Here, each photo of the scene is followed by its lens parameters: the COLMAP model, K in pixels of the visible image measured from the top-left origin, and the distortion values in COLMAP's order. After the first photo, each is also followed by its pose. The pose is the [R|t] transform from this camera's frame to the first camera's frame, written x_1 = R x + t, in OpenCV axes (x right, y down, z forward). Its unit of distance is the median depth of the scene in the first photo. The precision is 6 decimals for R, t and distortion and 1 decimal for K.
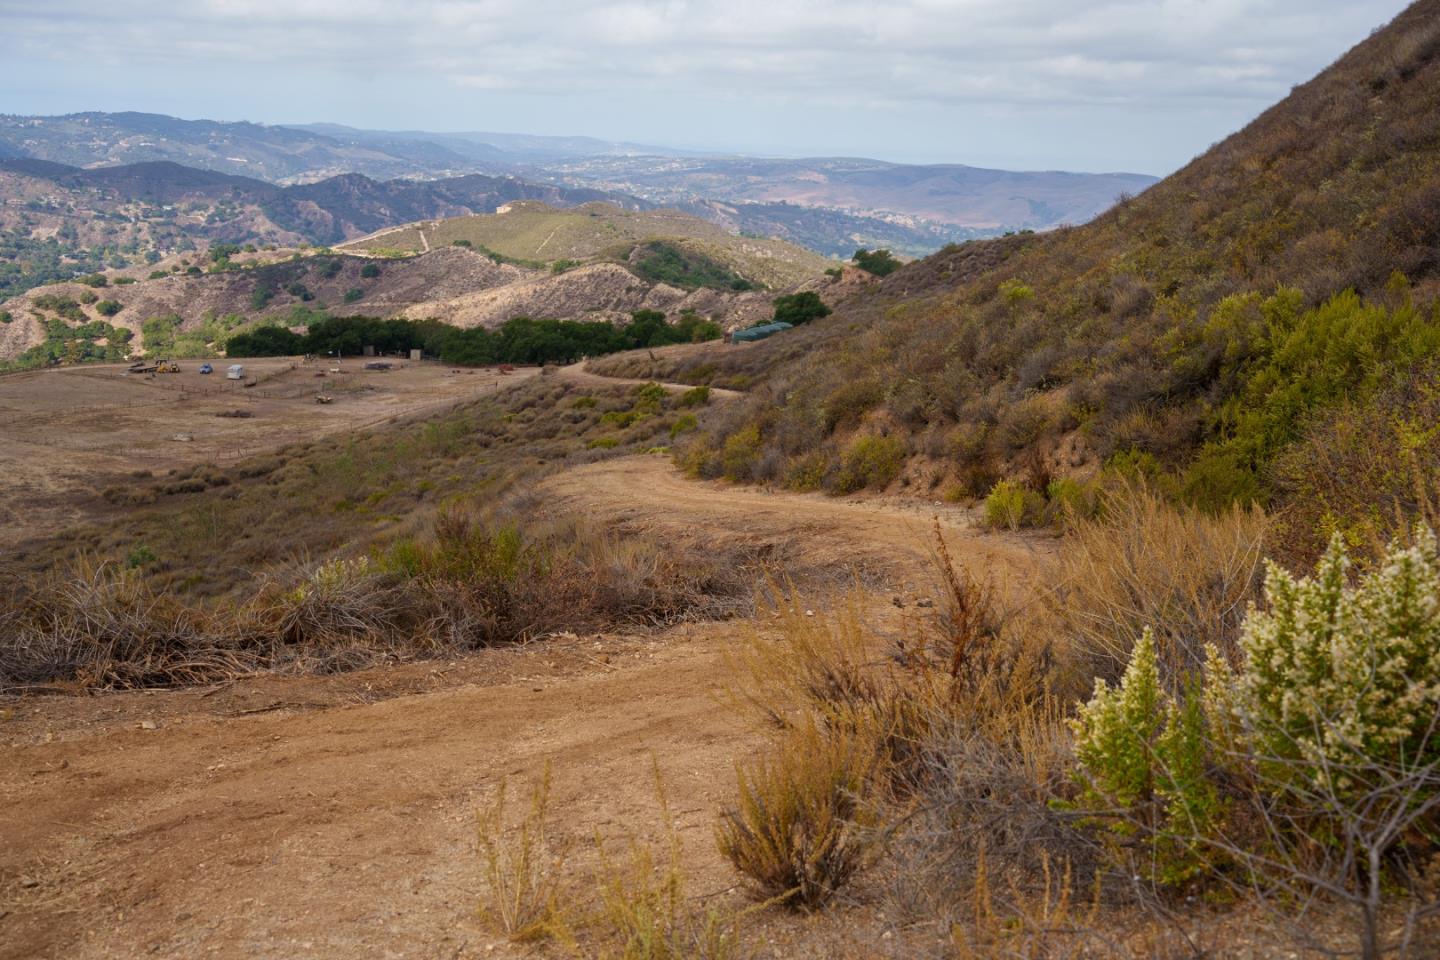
lens RADIAL K [[1459.8, 0, 720.0], [0, 1459.8, 480.0], [0, 0, 1]] dist [-0.073054, 0.211882]
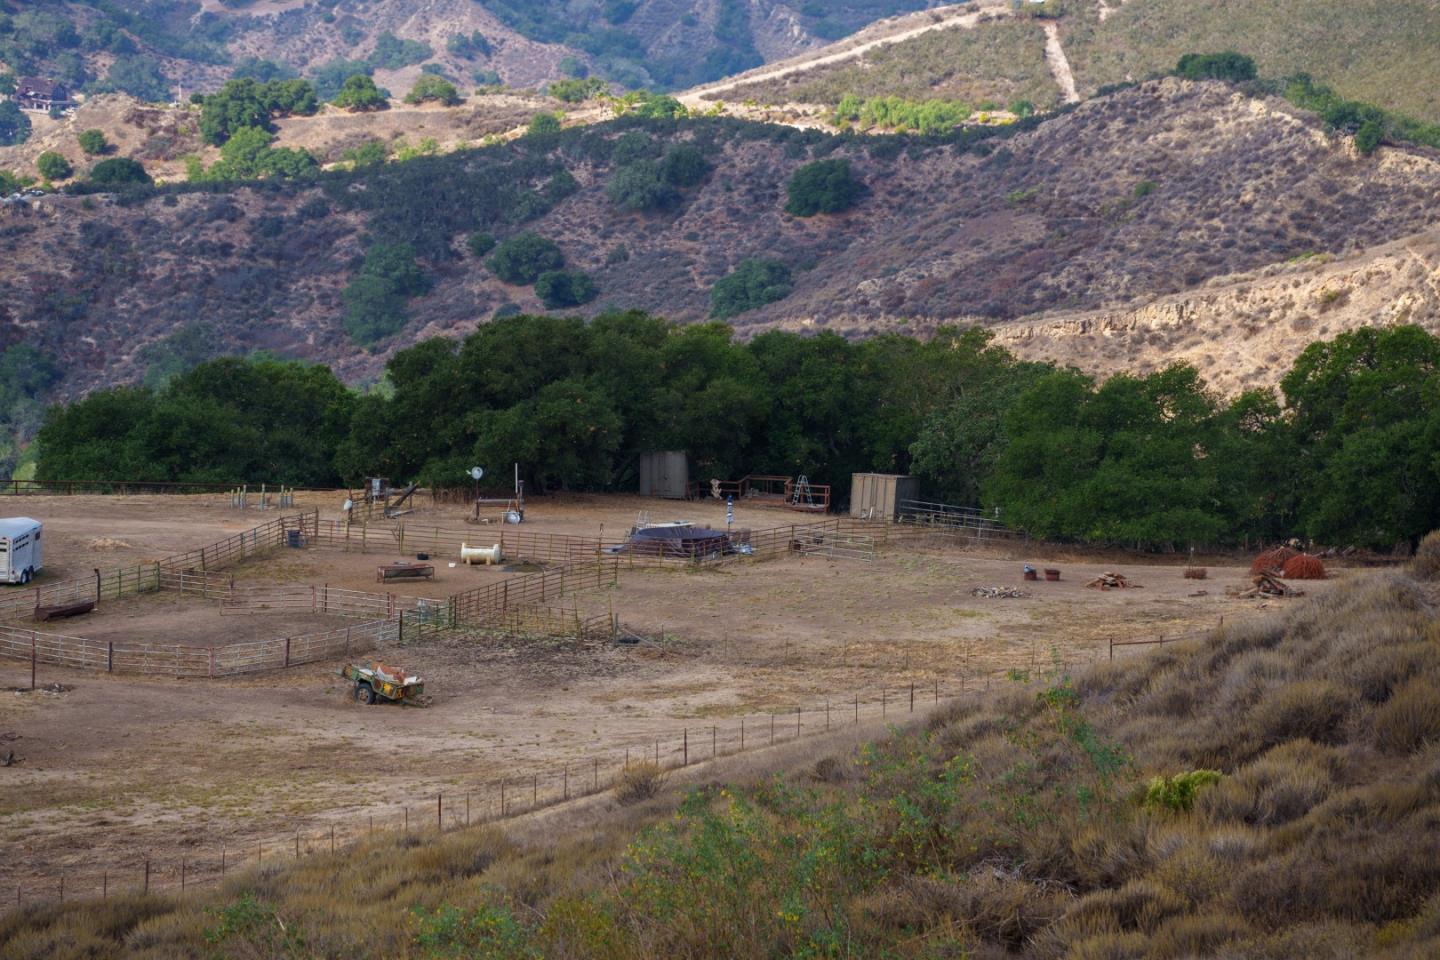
lens RADIAL K [[5967.3, 0, 735.1], [0, 5967.3, 484.8], [0, 0, 1]] dist [2.245317, 7.987720]
pose [[0.966948, 0.018245, -0.254319, -0.001264], [-0.043328, 0.994688, -0.093377, -0.001354], [0.251264, 0.101310, 0.962602, 0.044896]]
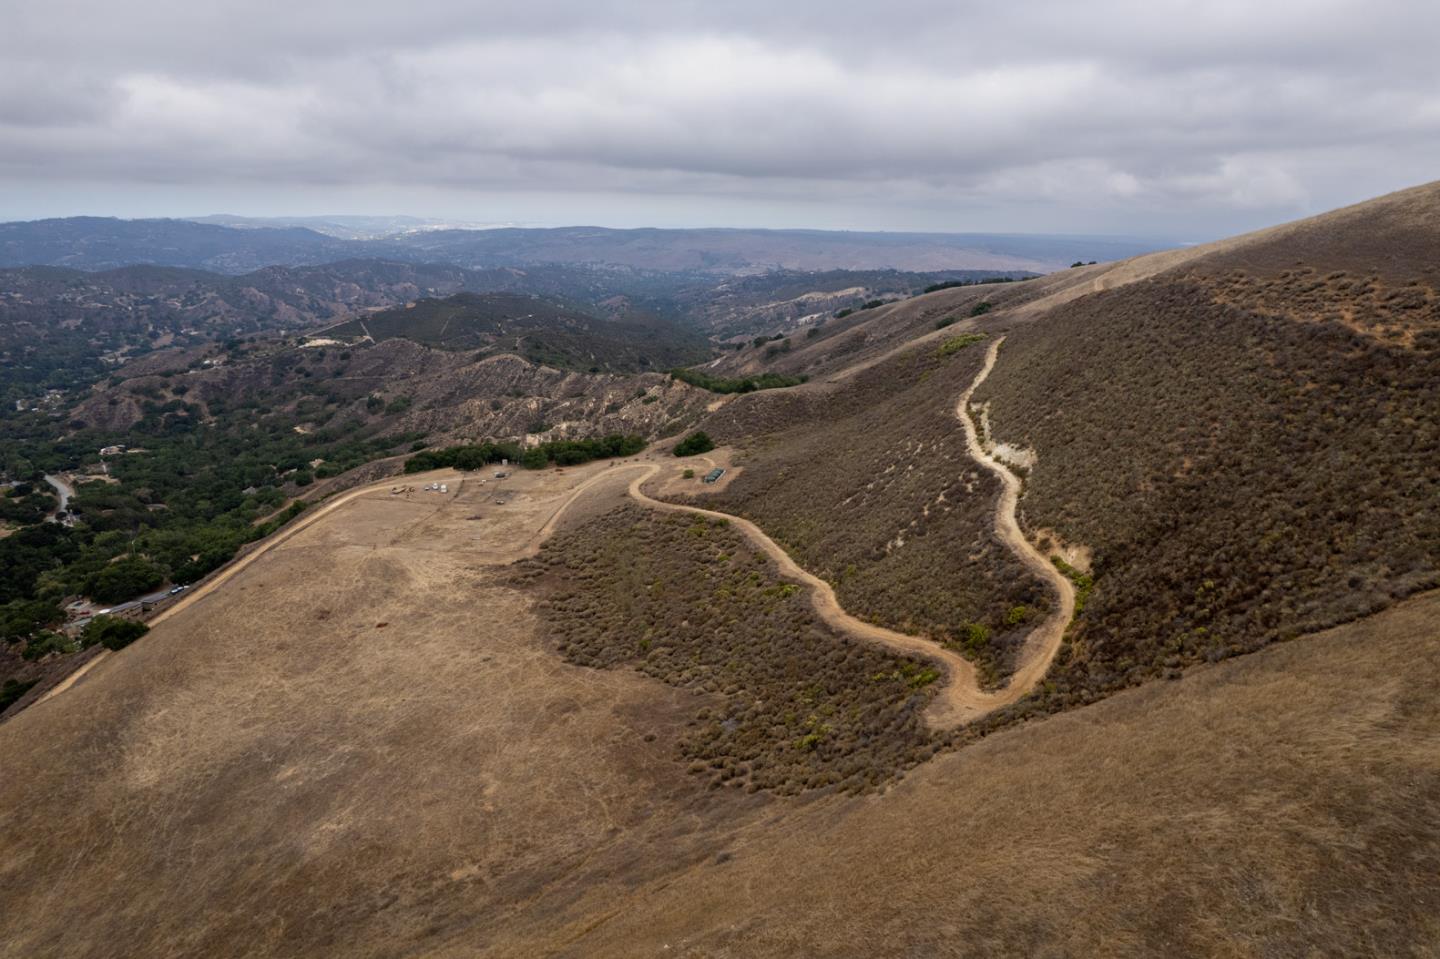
lens RADIAL K [[917.3, 0, 720.0], [0, 917.3, 479.5], [0, 0, 1]] dist [-0.078498, 0.067637]
pose [[0.972036, -0.093169, 0.215559, -0.061344], [0.080086, 0.994420, 0.068669, -0.040256], [-0.220754, -0.049486, 0.974073, -0.111086]]
